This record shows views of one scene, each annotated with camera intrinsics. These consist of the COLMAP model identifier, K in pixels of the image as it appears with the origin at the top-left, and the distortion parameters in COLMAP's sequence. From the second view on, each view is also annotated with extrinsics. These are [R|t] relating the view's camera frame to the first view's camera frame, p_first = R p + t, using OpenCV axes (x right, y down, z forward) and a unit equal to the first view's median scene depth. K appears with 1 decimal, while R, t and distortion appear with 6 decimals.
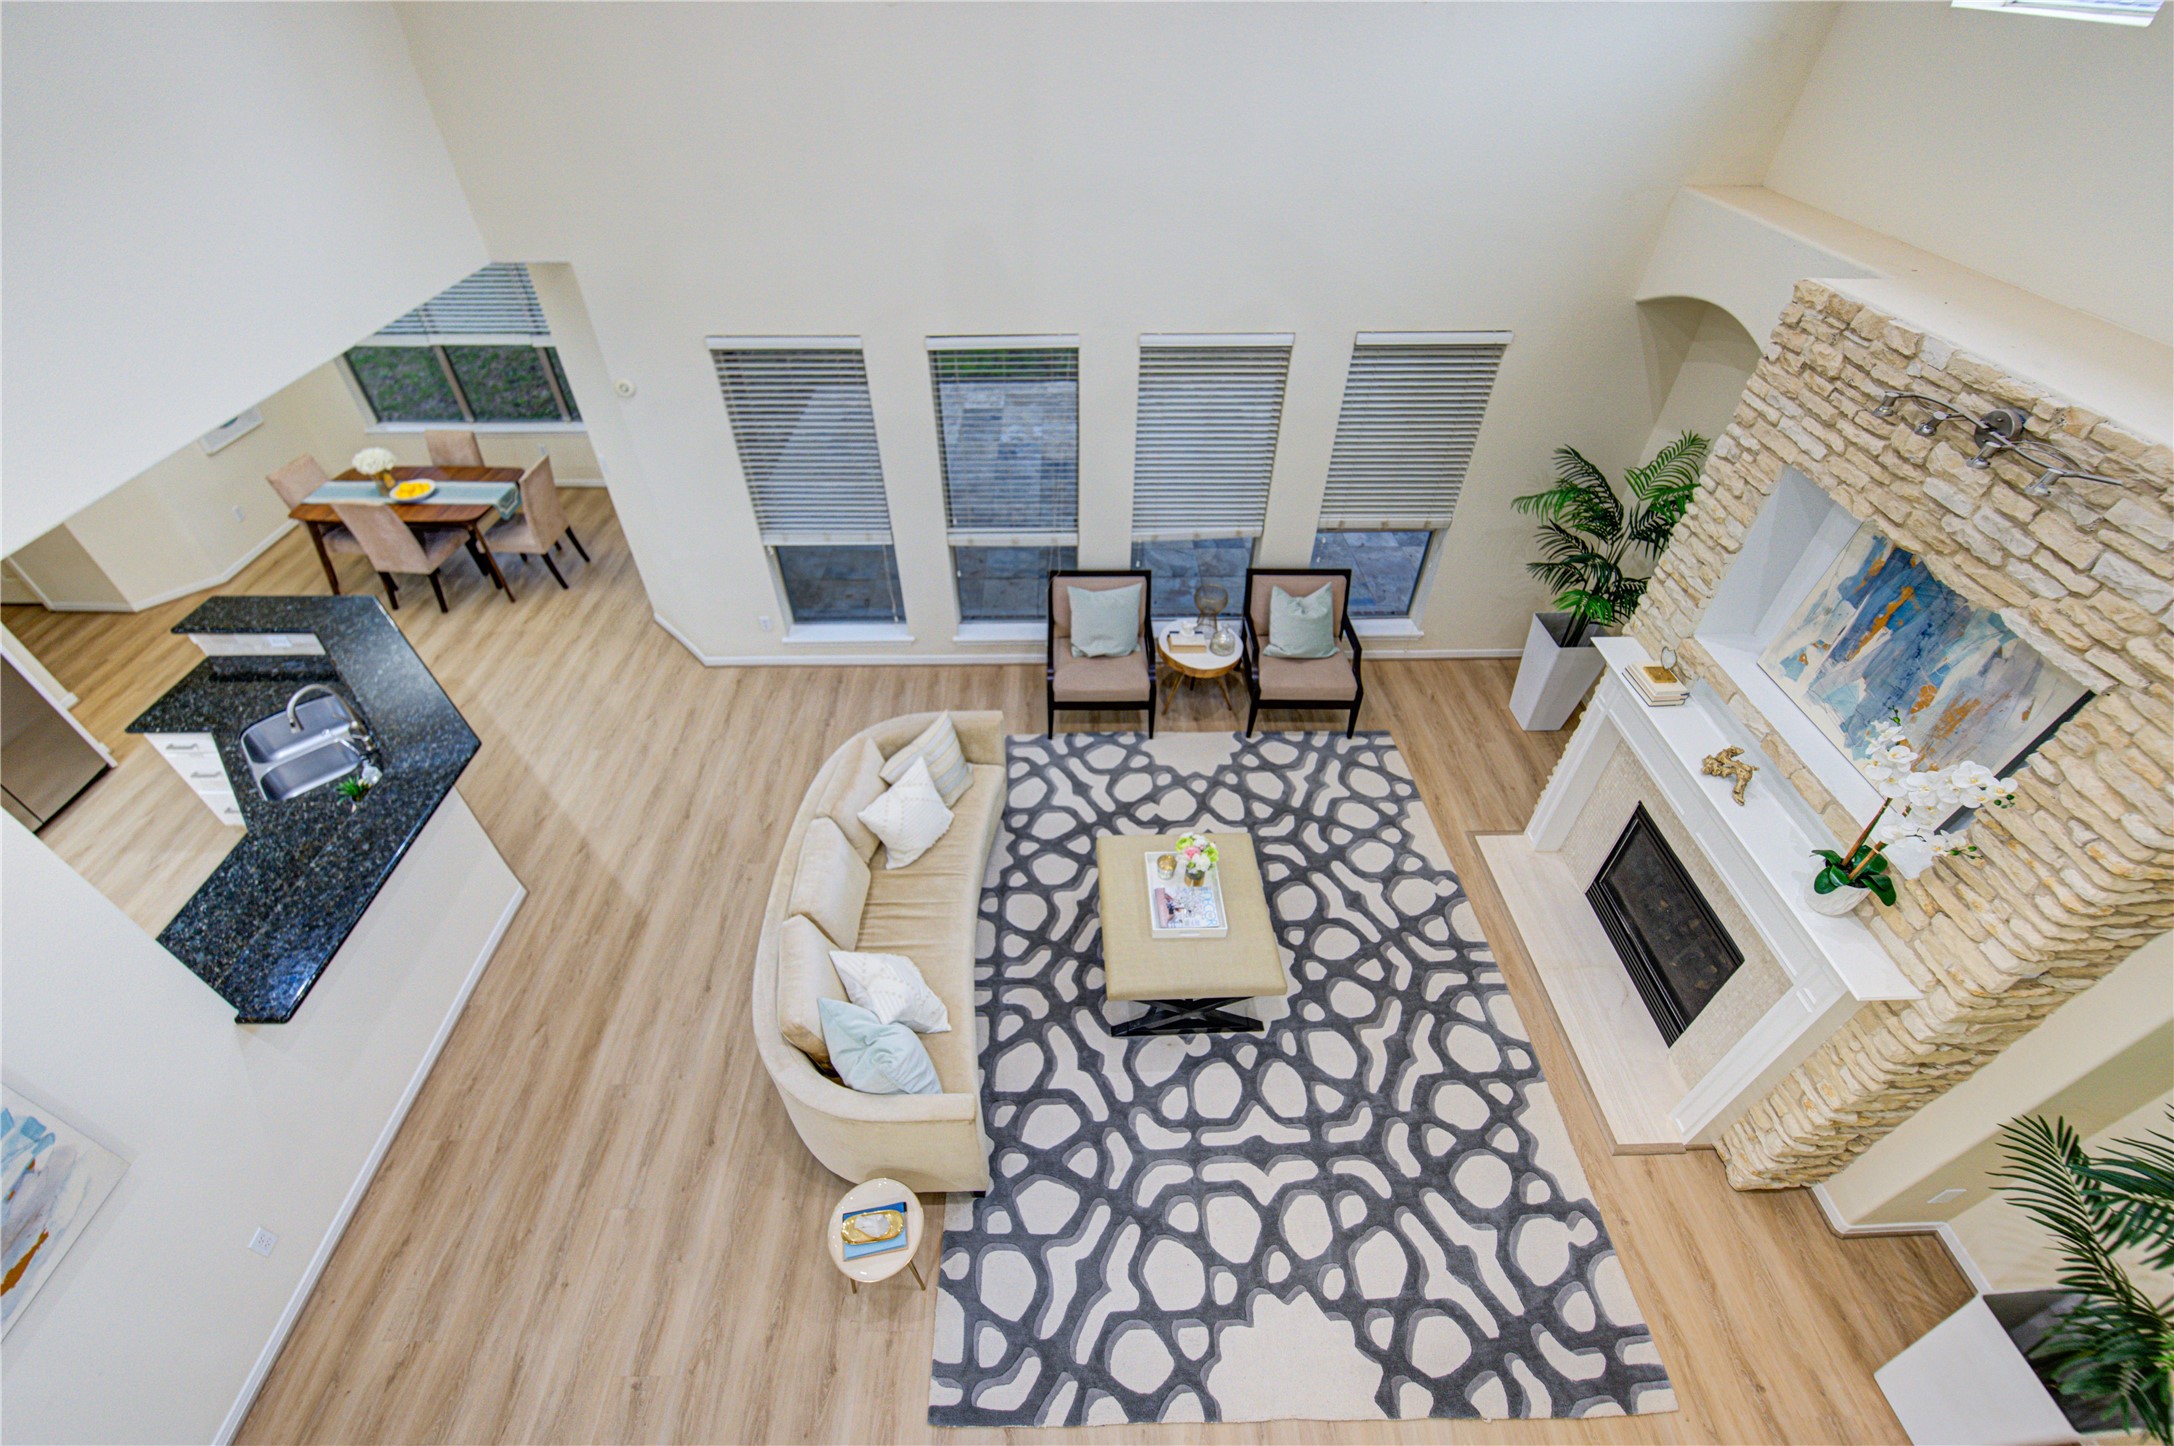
lens RADIAL K [[897.3, 0, 1050.3], [0, 897.3, 678.1], [0, 0, 1]] dist [-0.005394, -0.001878]
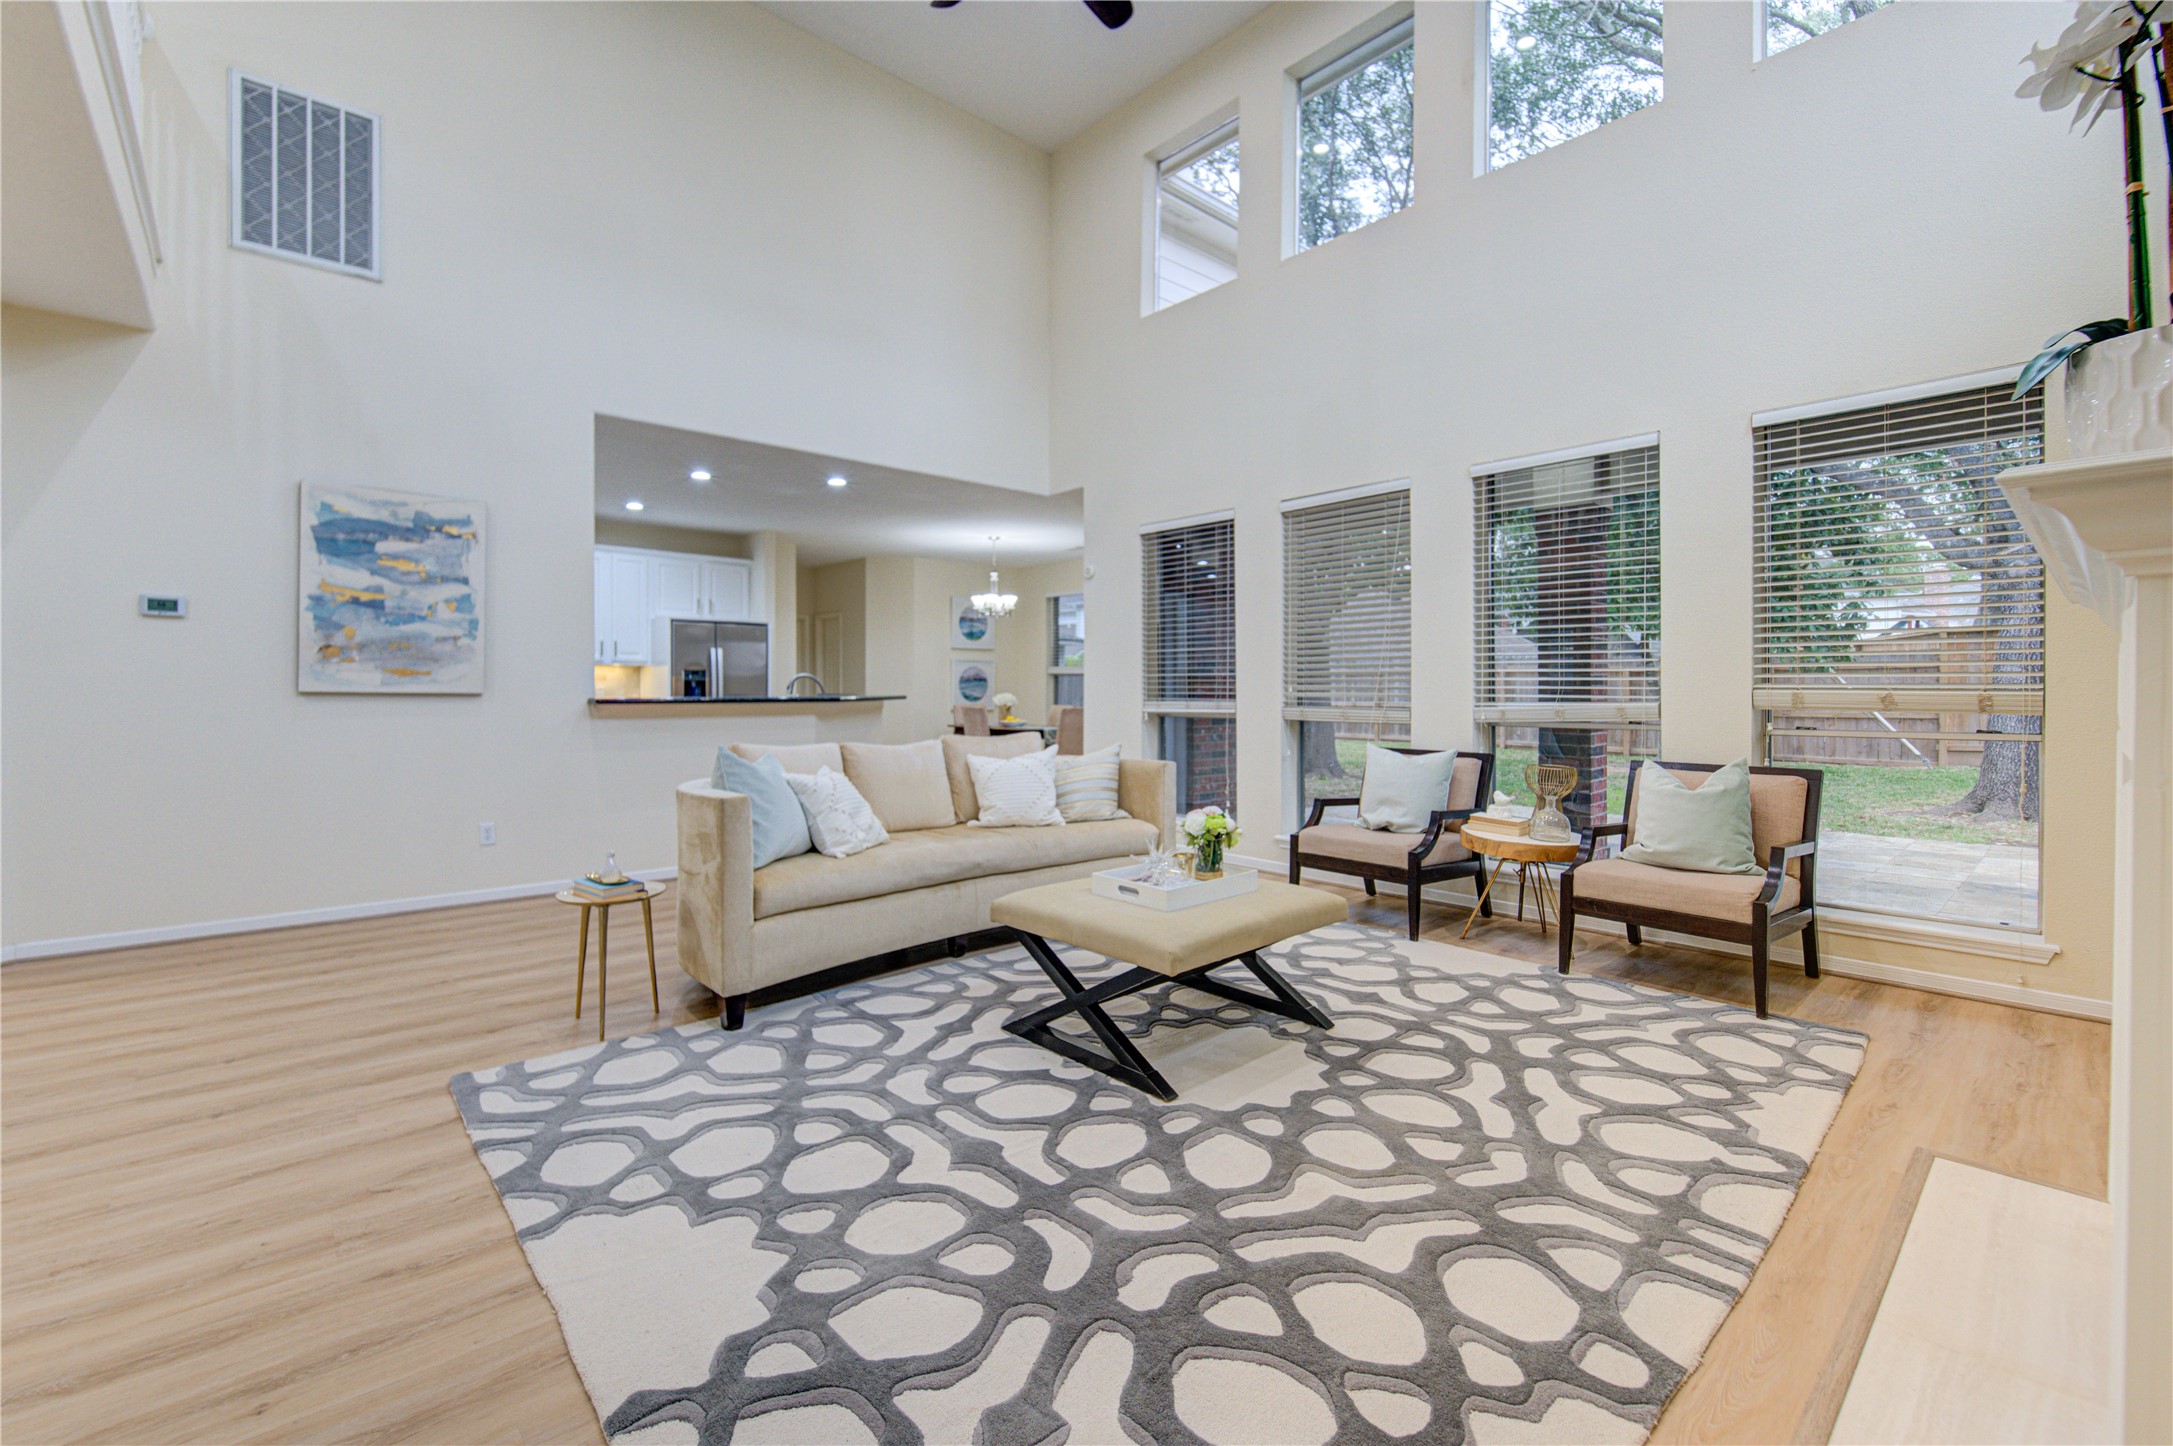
lens RADIAL K [[896.8, 0, 1062.6], [0, 896.8, 695.9], [0, 0, 1]] dist [-0.005394, -0.001878]
pose [[0.652045, 0.019907, -0.757919, 0.663927], [-0.493156, 0.770426, -0.404032, 0.487118], [0.575877, 0.637219, 0.512170, 0.532551]]
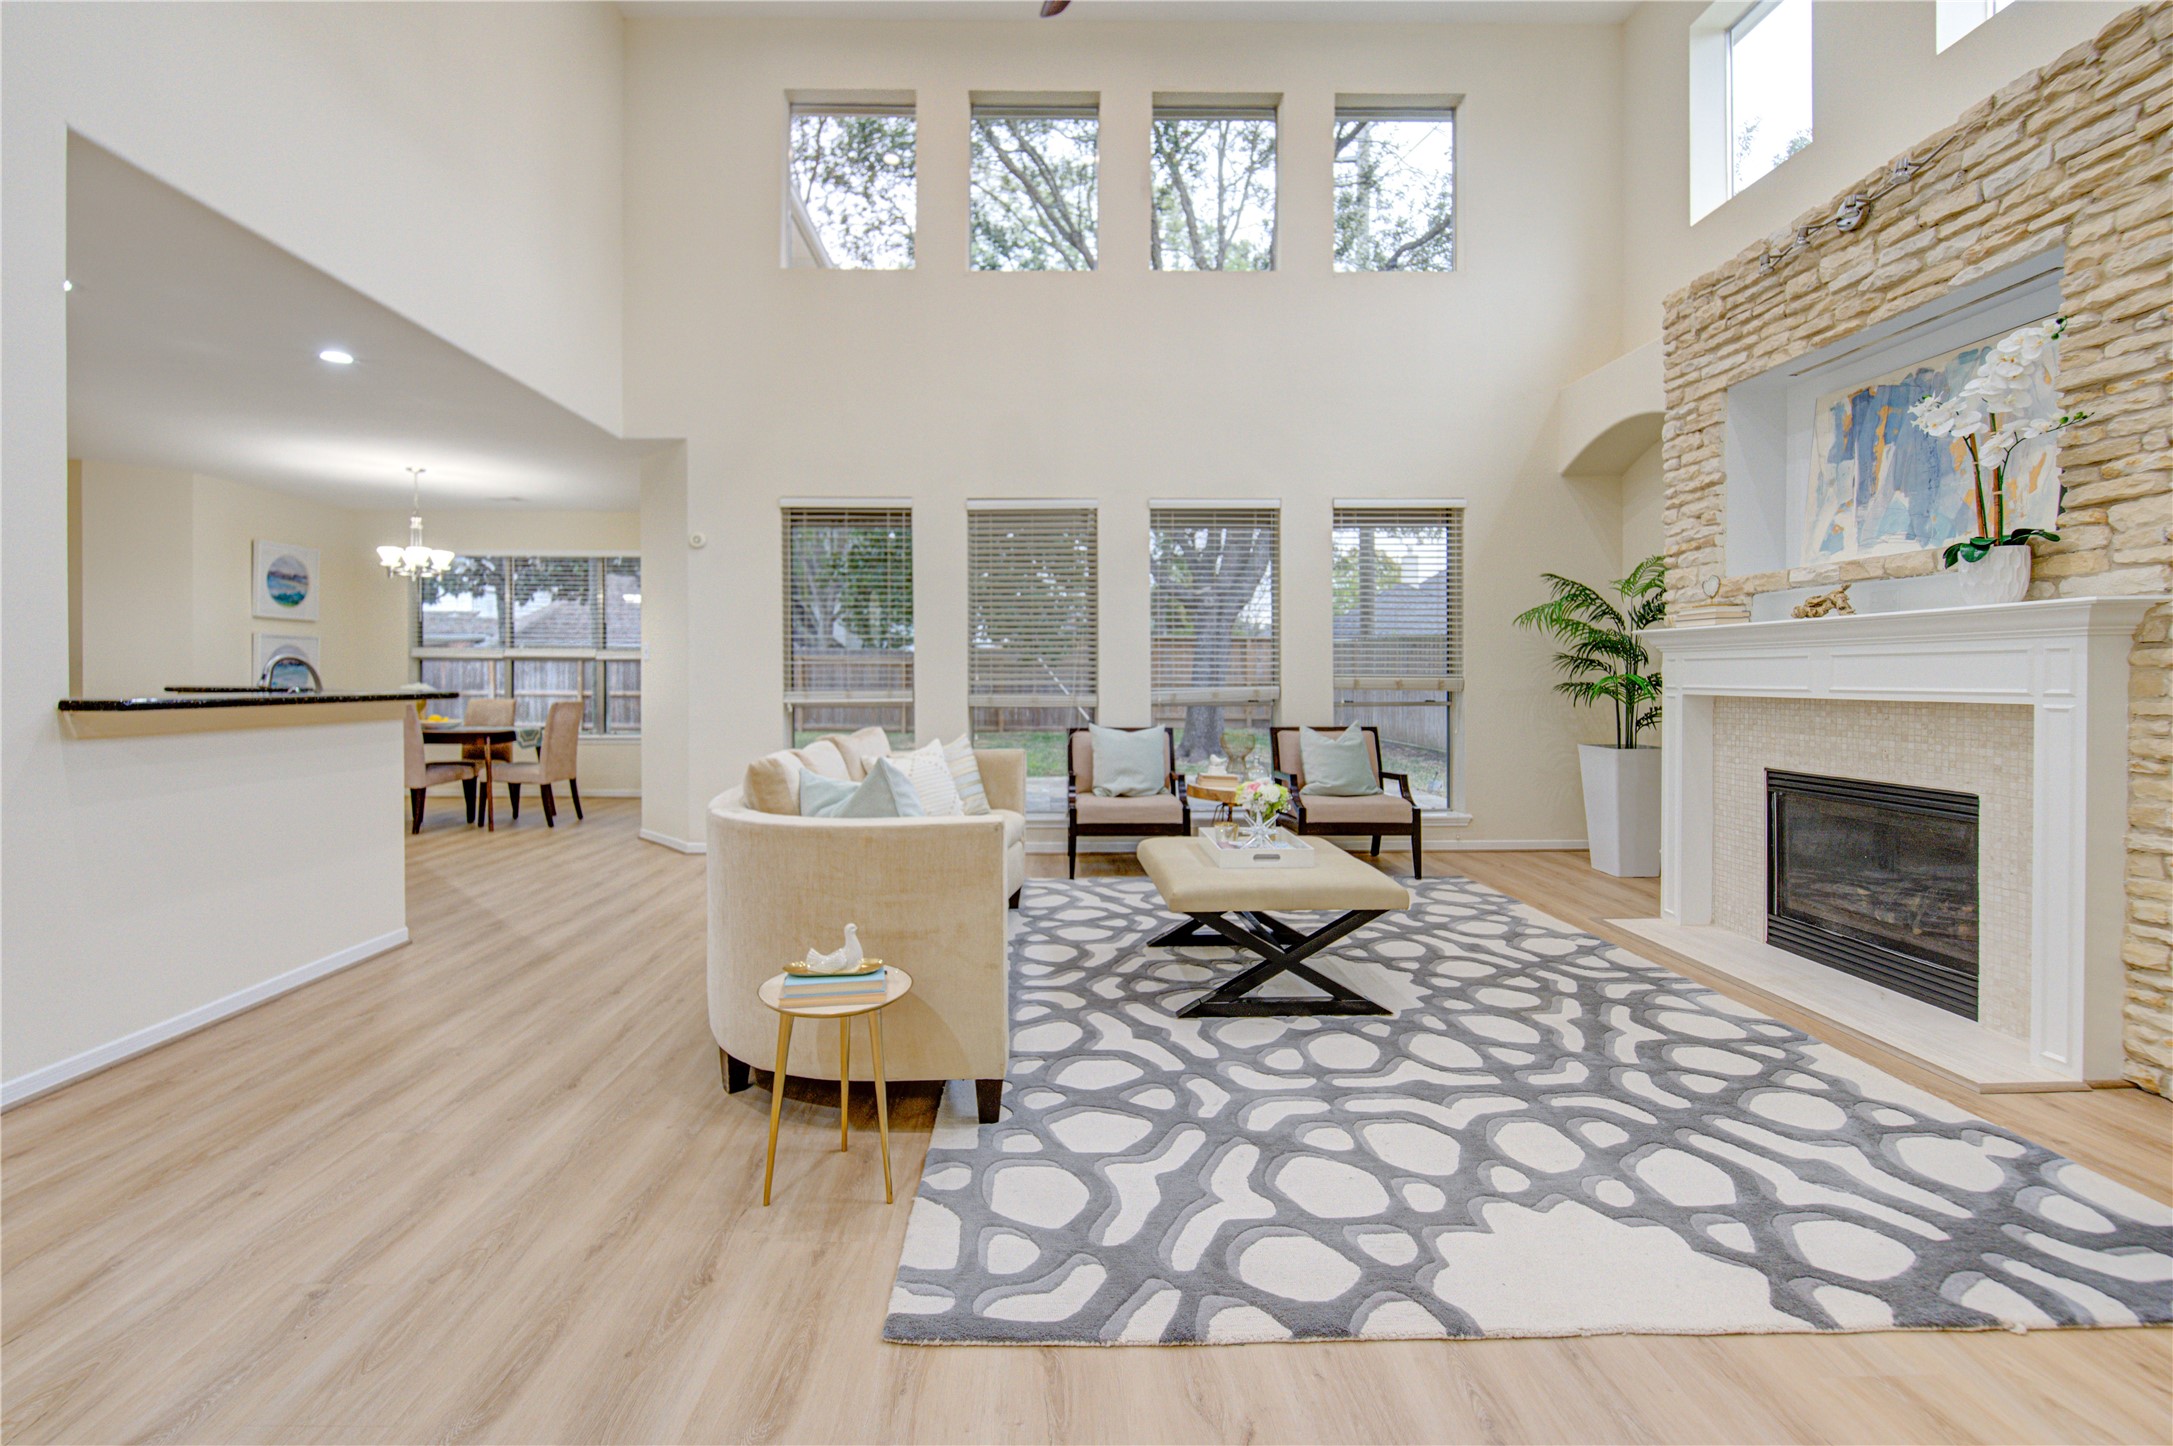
lens RADIAL K [[896.8, 0, 1042.4], [0, 896.8, 673.3], [0, 0, 1]] dist [-0.005394, -0.001878]
pose [[0.999920, 0.012389, -0.002660, -0.041672], [-0.011200, 0.765918, -0.642841, 0.684055], [-0.005927, 0.642819, 0.765995, 0.307741]]
